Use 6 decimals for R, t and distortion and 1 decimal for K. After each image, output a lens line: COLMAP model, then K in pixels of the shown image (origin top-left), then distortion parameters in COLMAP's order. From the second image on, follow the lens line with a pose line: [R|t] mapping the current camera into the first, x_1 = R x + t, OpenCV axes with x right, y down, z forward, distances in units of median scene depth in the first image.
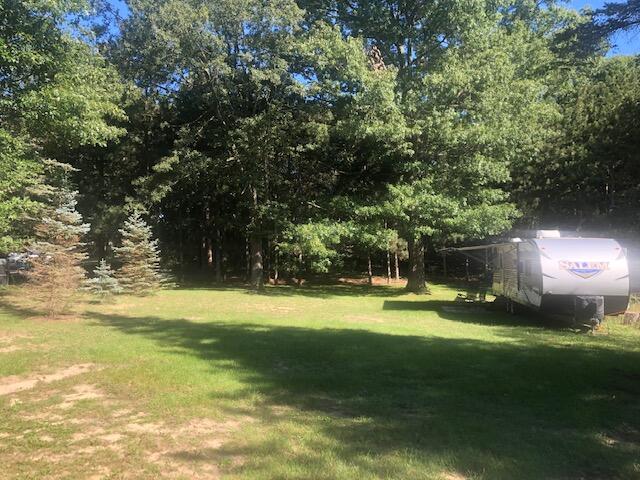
lens RADIAL K [[517.1, 0, 312.0], [0, 517.1, 234.0], [0, 0, 1]] dist [0.033814, -0.043925]
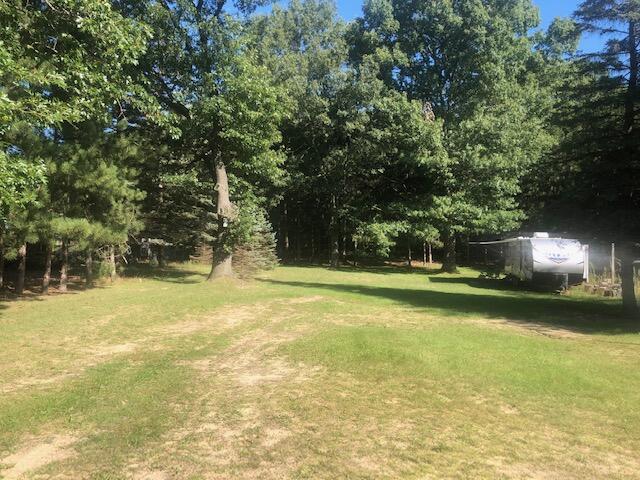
lens RADIAL K [[517.1, 0, 315.3], [0, 517.1, 236.0], [0, 0, 1]] dist [0.033814, -0.043925]
pose [[0.999590, 0.017155, -0.022919, -0.142612], [-0.016307, 0.999193, 0.036706, -0.032970], [0.023531, -0.036317, 0.999063, -0.439260]]
